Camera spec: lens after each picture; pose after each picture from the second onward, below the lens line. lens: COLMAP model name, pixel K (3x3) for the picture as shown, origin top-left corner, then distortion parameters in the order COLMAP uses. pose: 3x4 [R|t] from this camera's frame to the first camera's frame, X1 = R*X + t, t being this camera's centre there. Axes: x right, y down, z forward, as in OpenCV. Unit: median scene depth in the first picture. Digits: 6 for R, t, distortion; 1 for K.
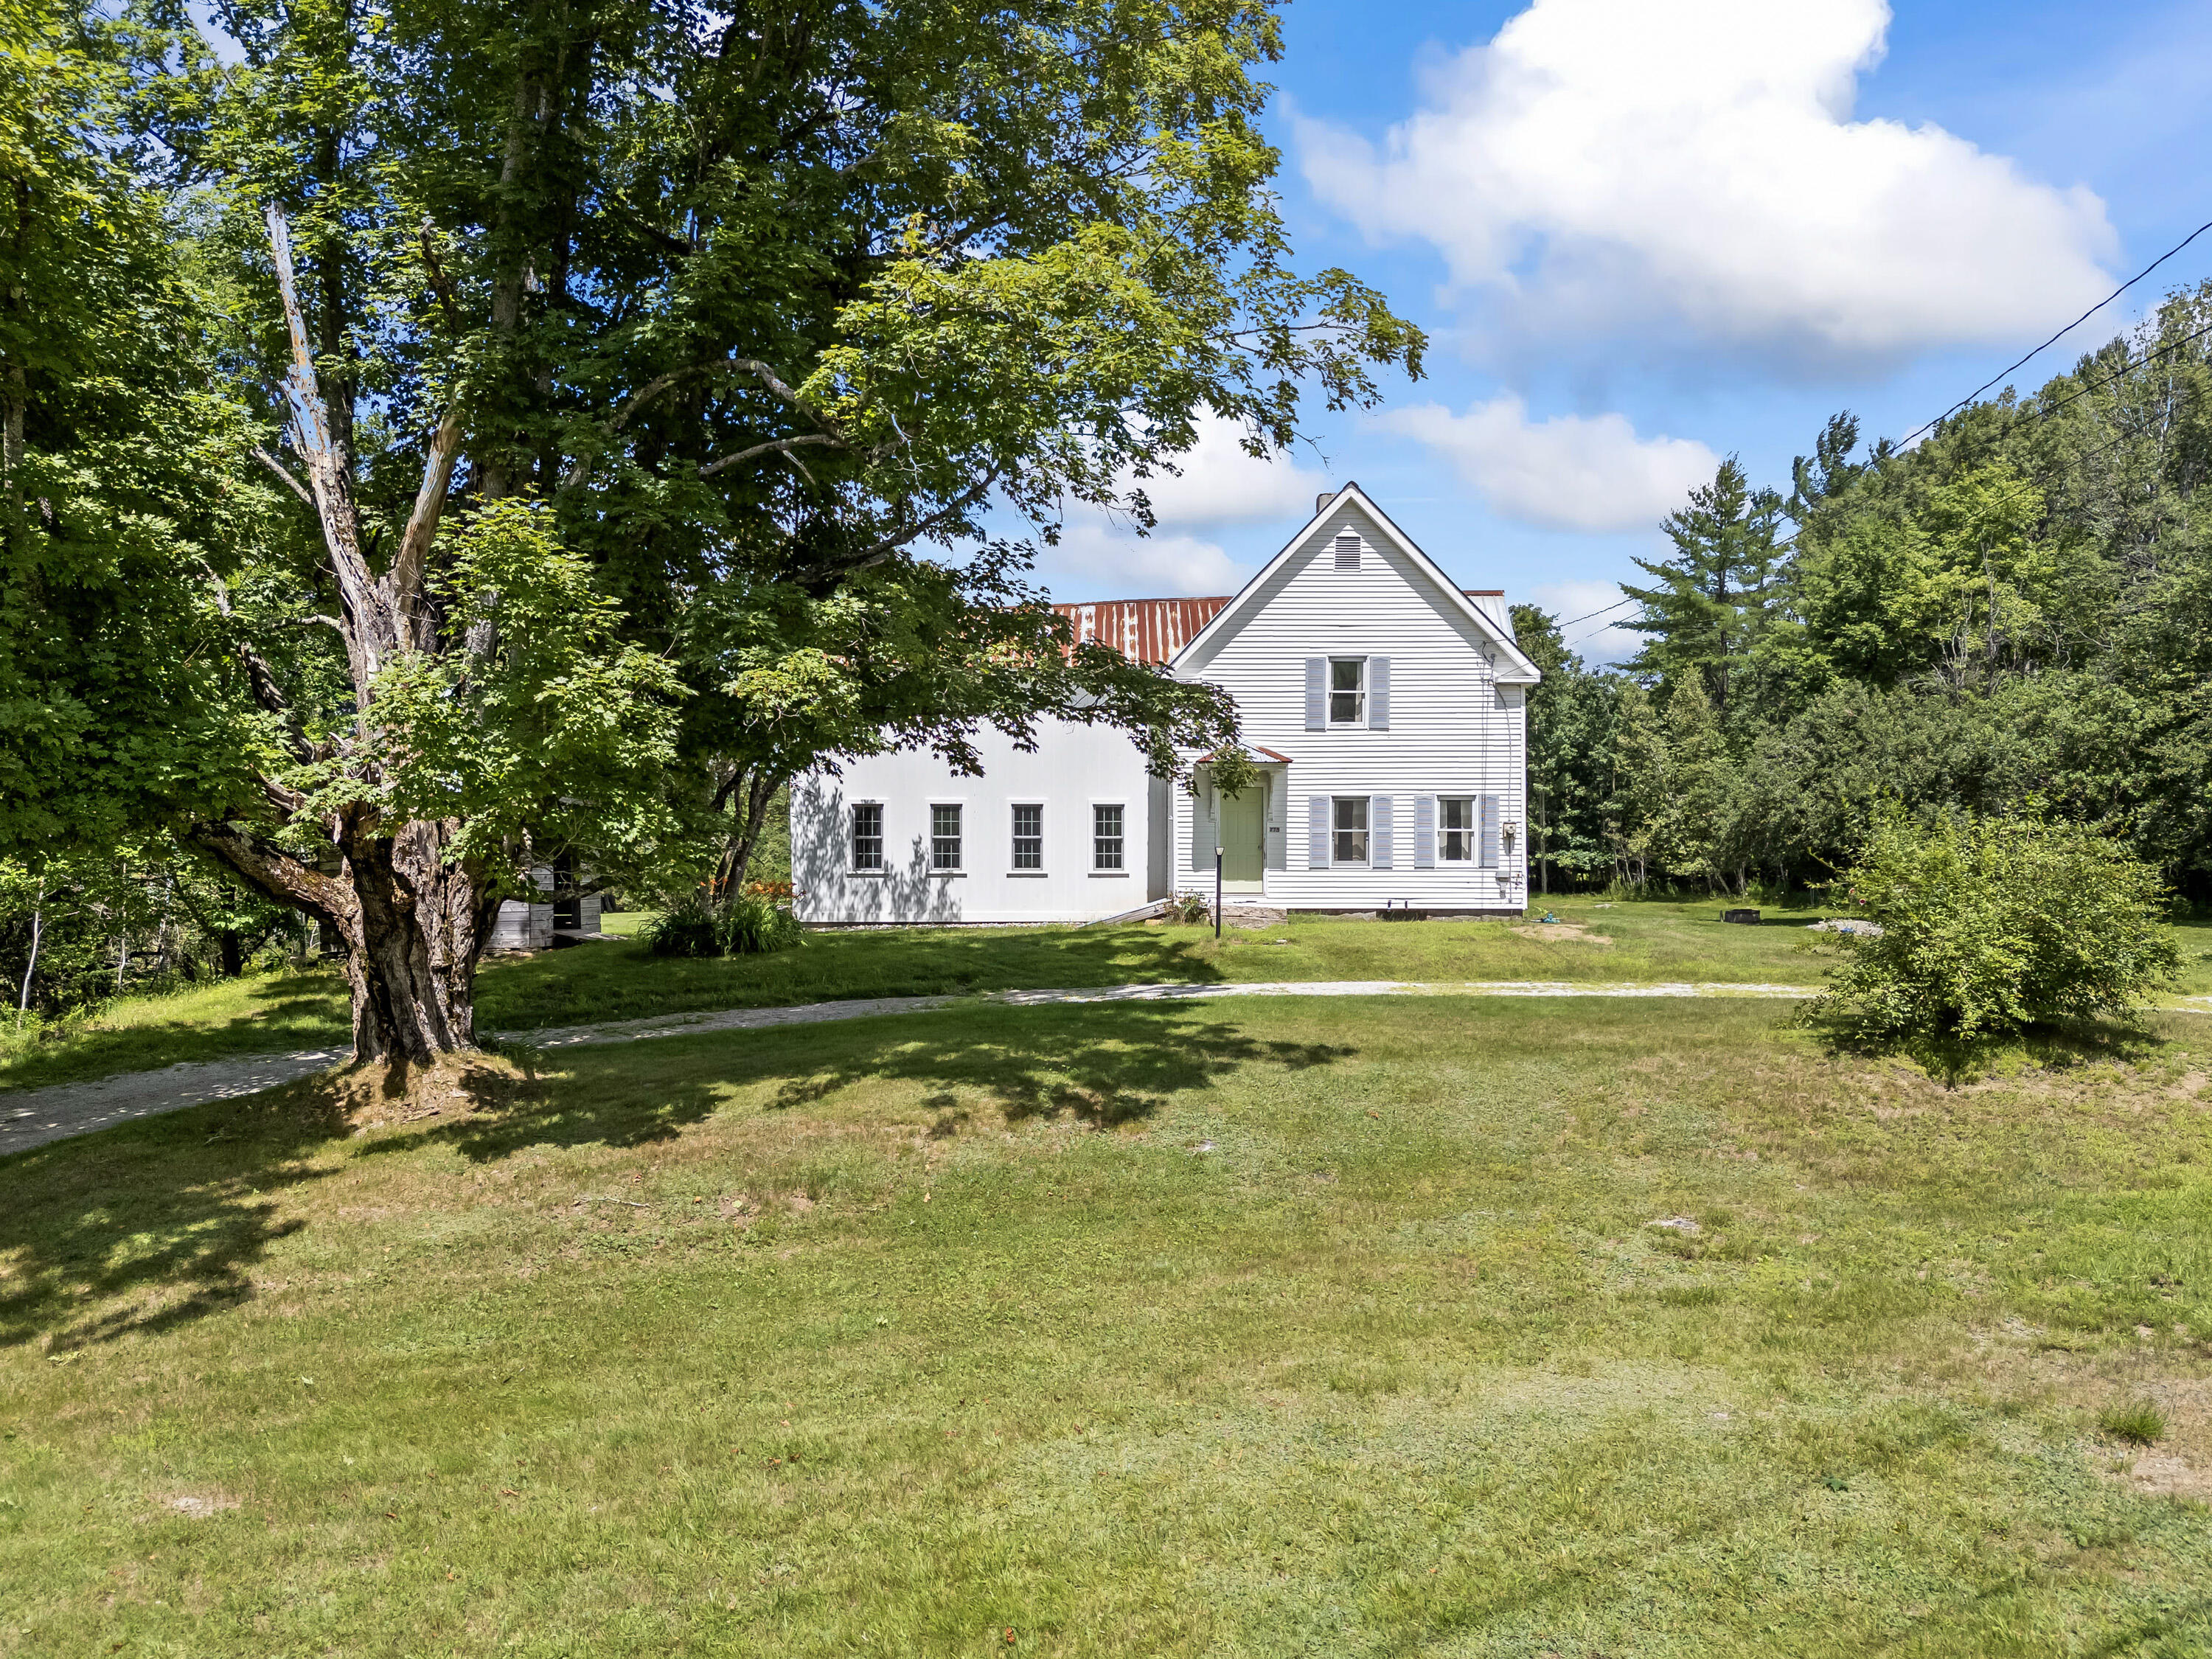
lens RADIAL K [[1771.3, 0, 1105.1], [0, 1771.3, 910.6], [0, 0, 1]] dist [0.075452, -0.207713]
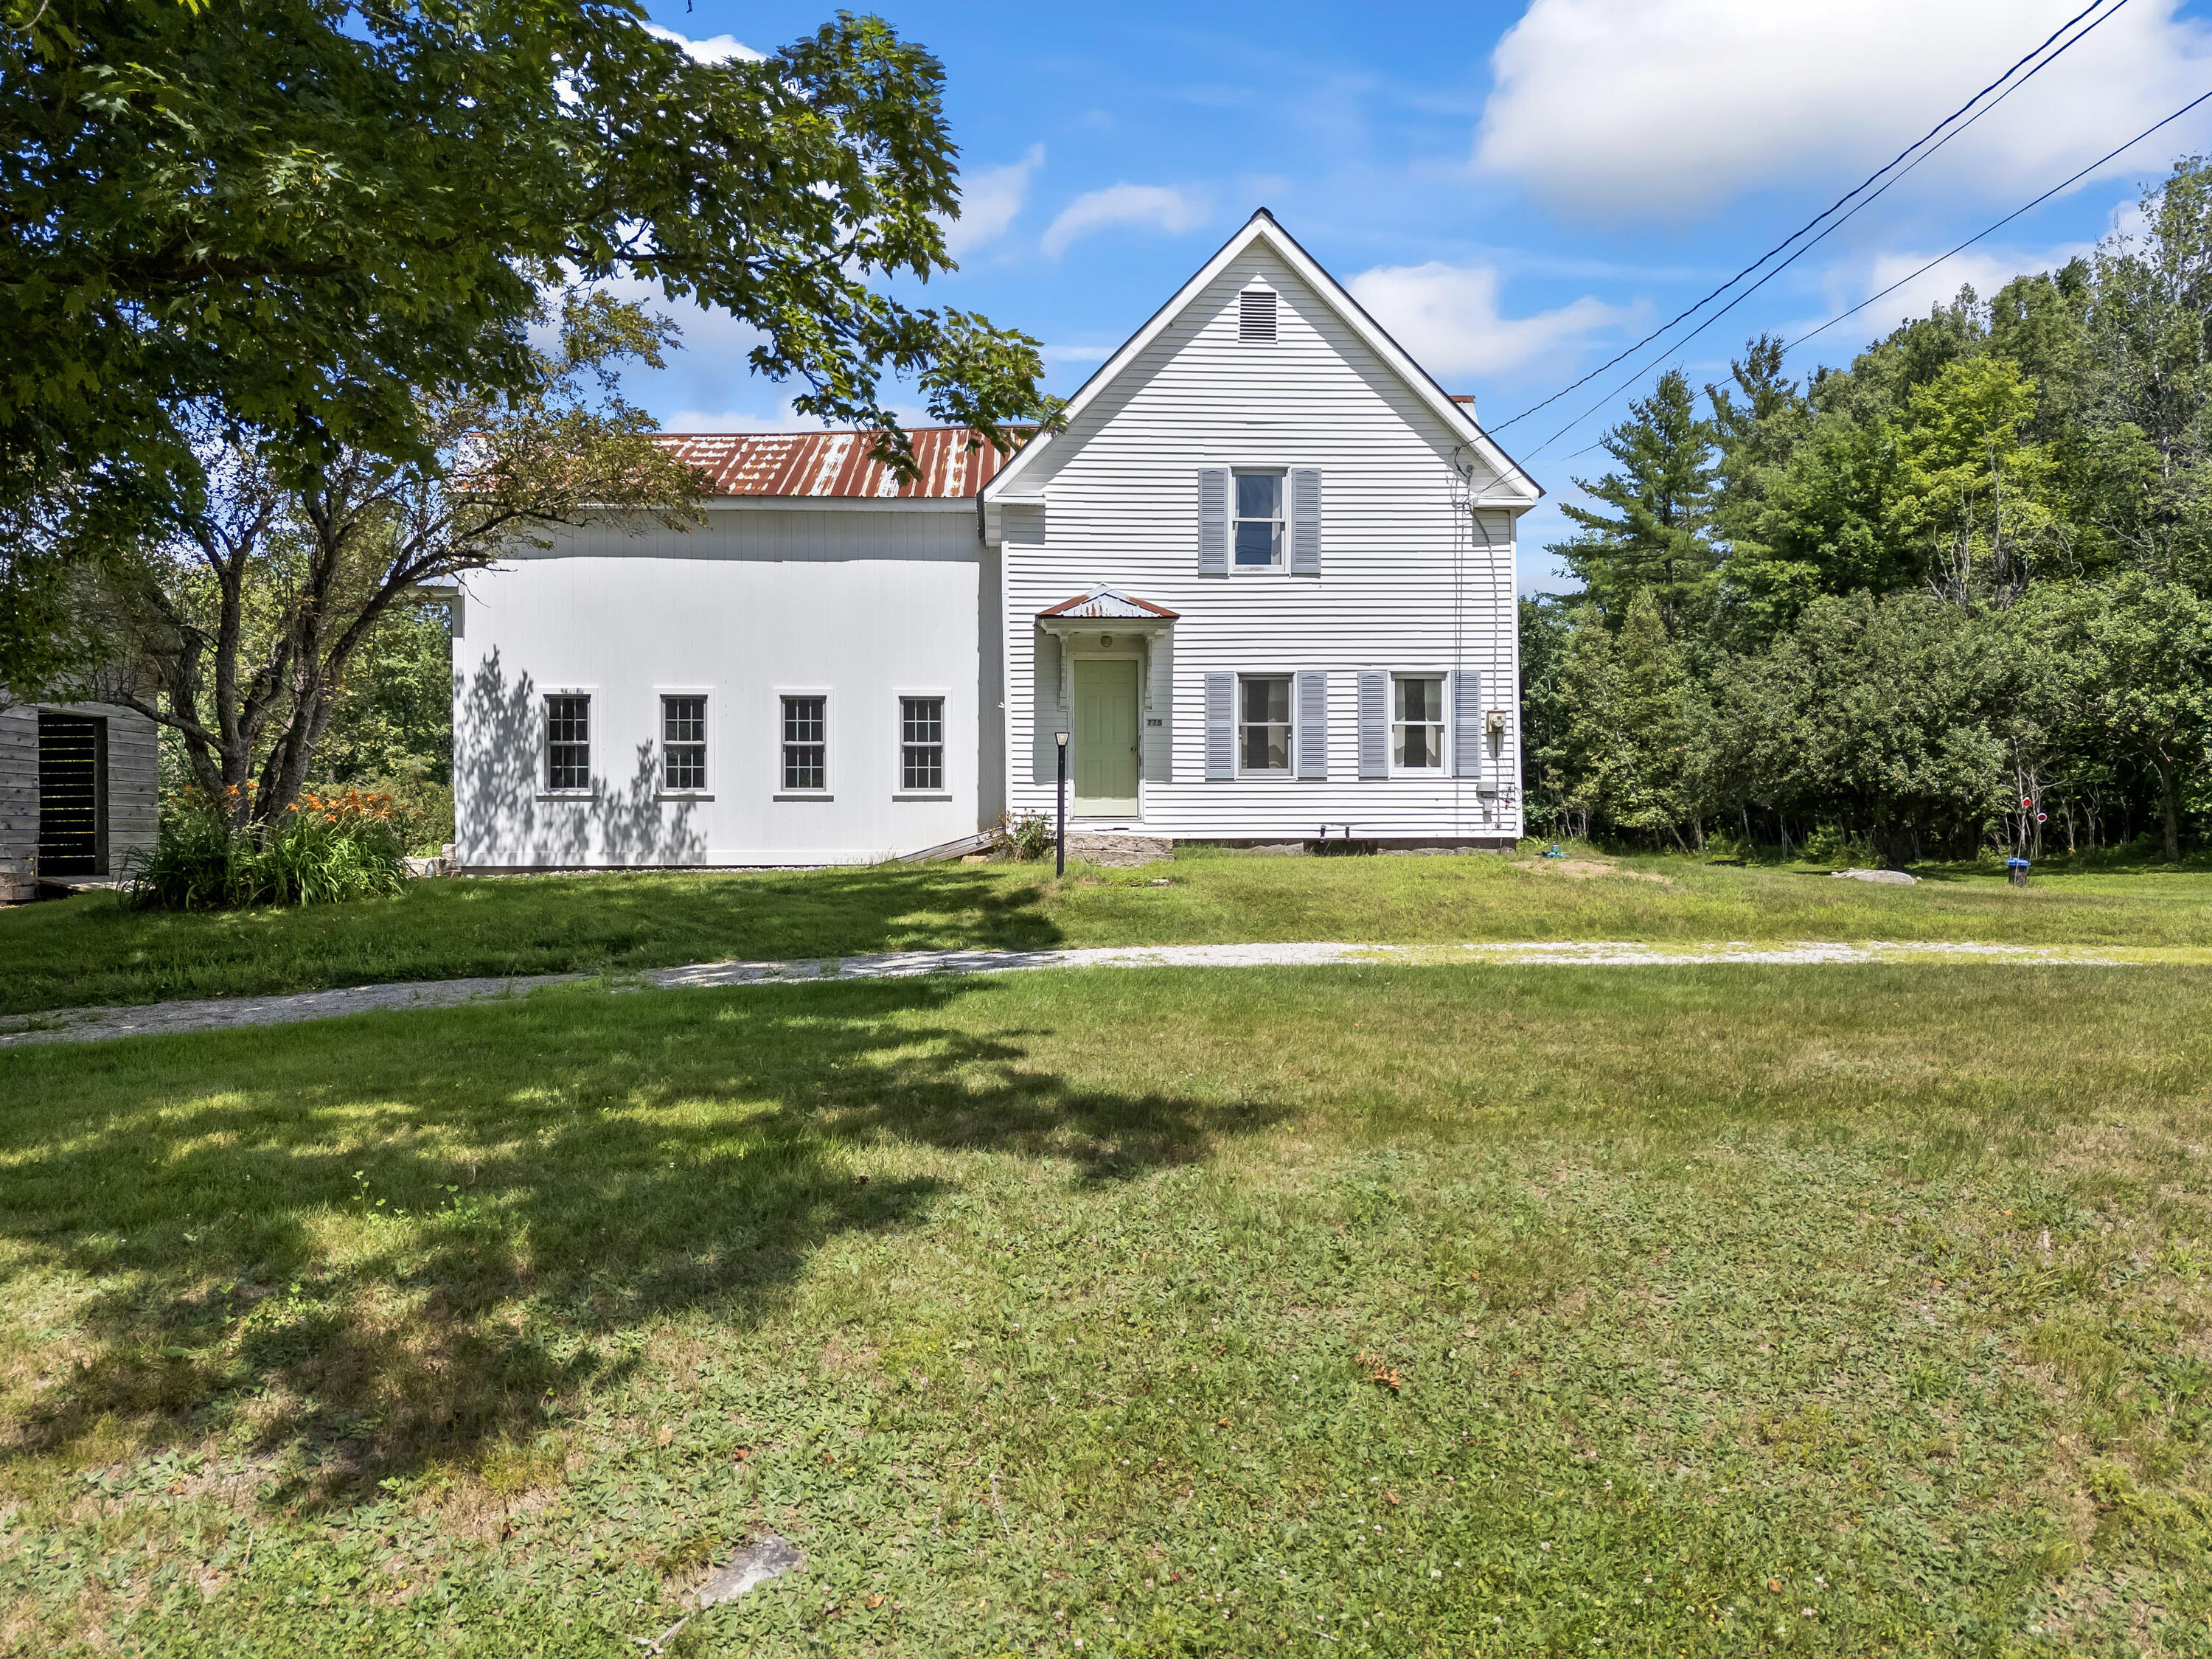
lens RADIAL K [[1698.5, 0, 1132.9], [0, 1698.5, 835.5], [0, 0, 1]] dist [0.077554, -0.100852]
pose [[0.997960, -0.004129, 0.063705, 0.042272], [0.006052, 0.999531, -0.030012, 0.015629], [-0.063551, 0.030337, 0.997517, 0.326618]]
